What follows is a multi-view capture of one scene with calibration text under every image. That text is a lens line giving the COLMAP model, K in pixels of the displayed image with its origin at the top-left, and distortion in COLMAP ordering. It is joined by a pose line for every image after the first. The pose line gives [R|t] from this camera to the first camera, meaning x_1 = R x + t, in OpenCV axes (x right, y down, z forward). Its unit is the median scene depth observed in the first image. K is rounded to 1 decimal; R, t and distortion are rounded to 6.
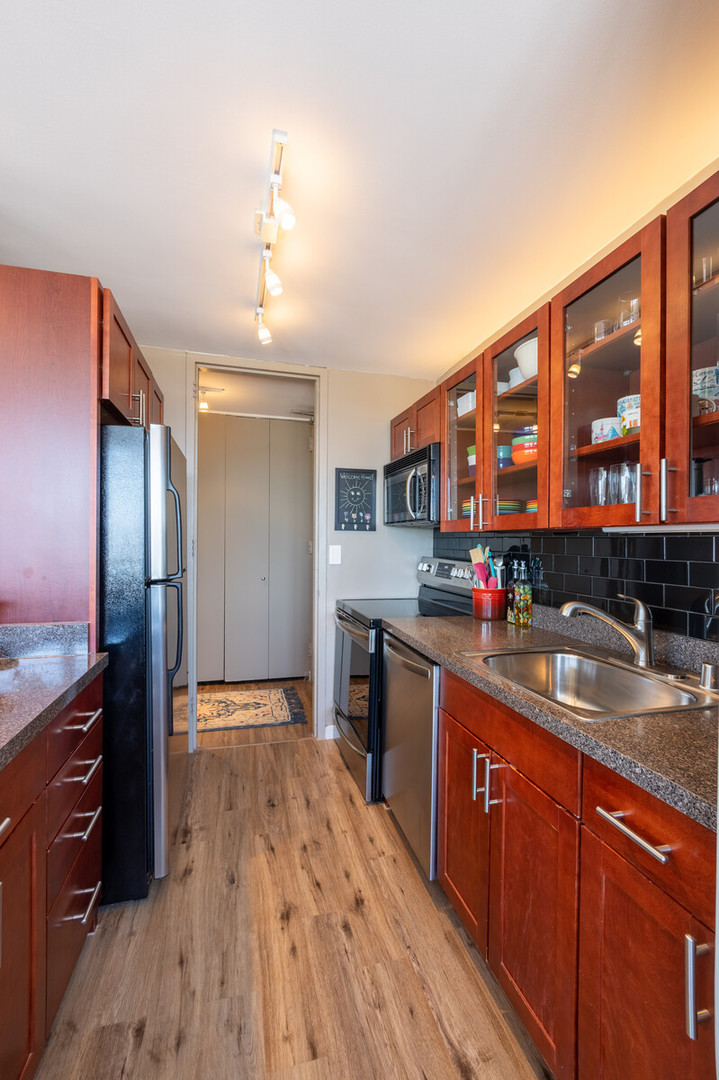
lens RADIAL K [[468.6, 0, 353.2], [0, 468.6, 540.0], [0, 0, 1]] dist [-0.000164, 0.000650]
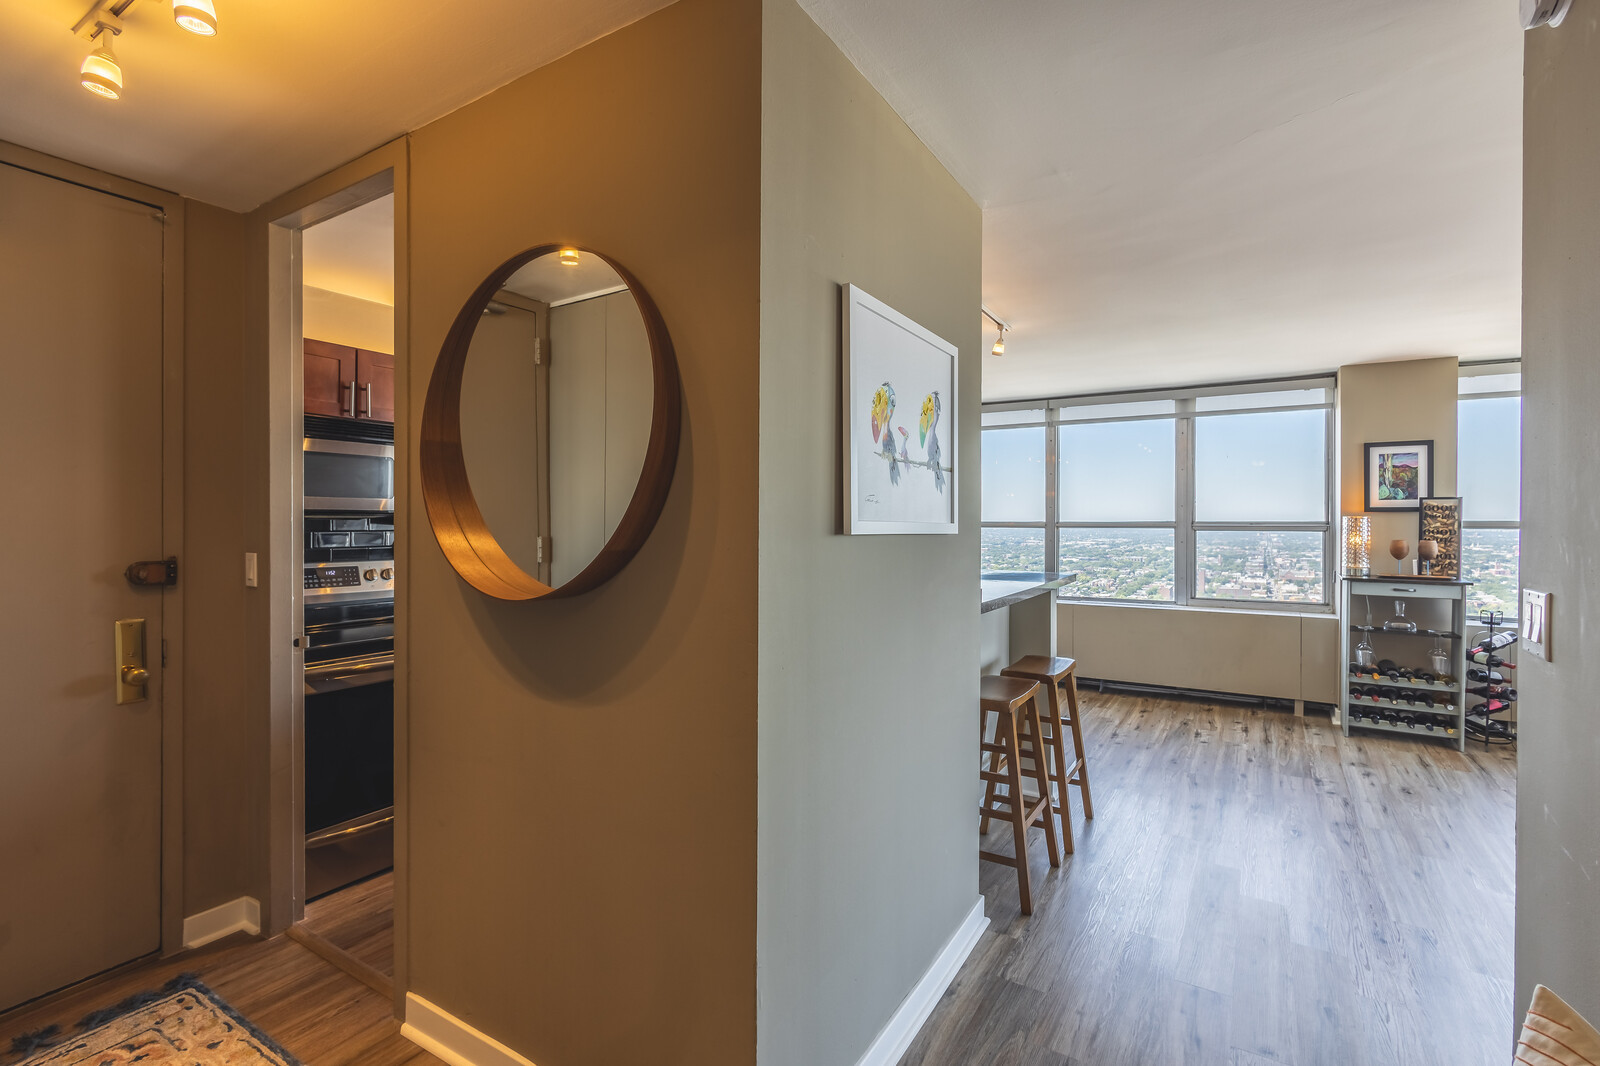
lens RADIAL K [[721.5, 0, 809.5], [0, 721.5, 520.8], [0, 0, 1]] dist [0.005420, 0.000563]
pose [[-0.685512, -0.011313, 0.727973, -1.412982], [-0.009407, 0.999933, 0.006681, -0.051133], [-0.728001, -0.002268, -0.685573, 1.523983]]
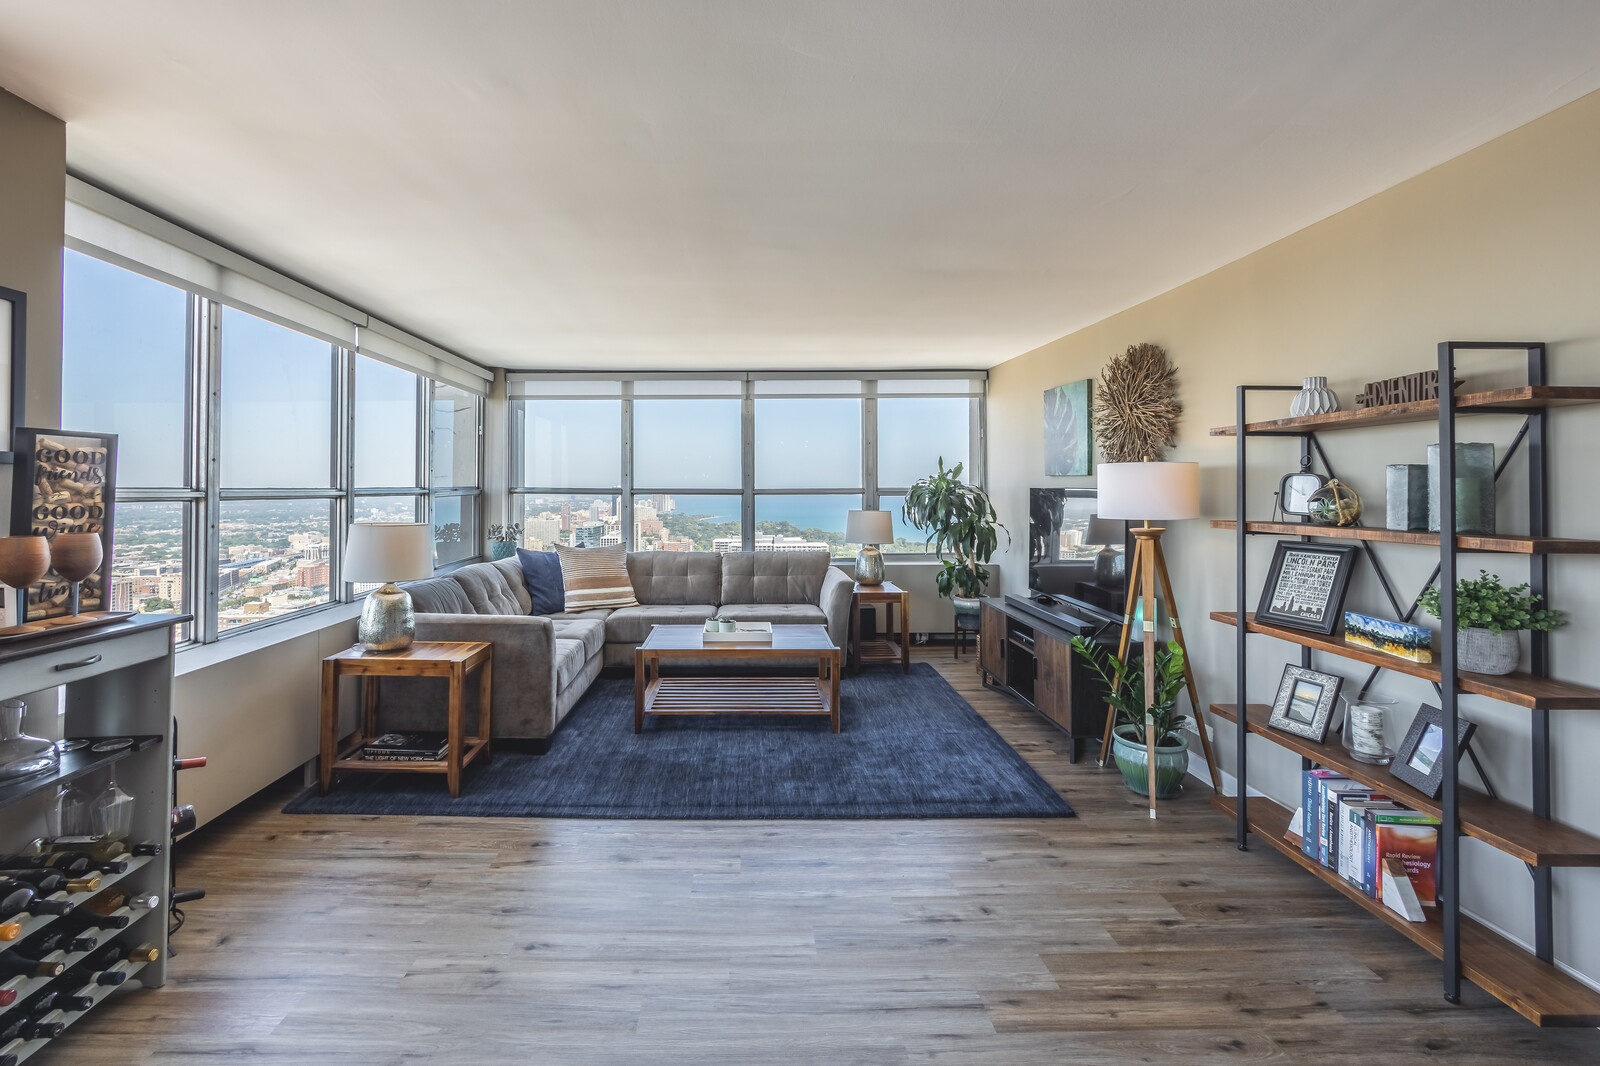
lens RADIAL K [[694.2, 0, 751.2], [0, 694.2, 486.2], [0, 0, 1]] dist [-0.000164, 0.000650]
pose [[-0.244547, -0.017287, -0.969483, -0.571262], [0.002512, 0.999826, -0.018462, -0.037507], [0.969634, -0.006951, -0.244461, -0.083381]]
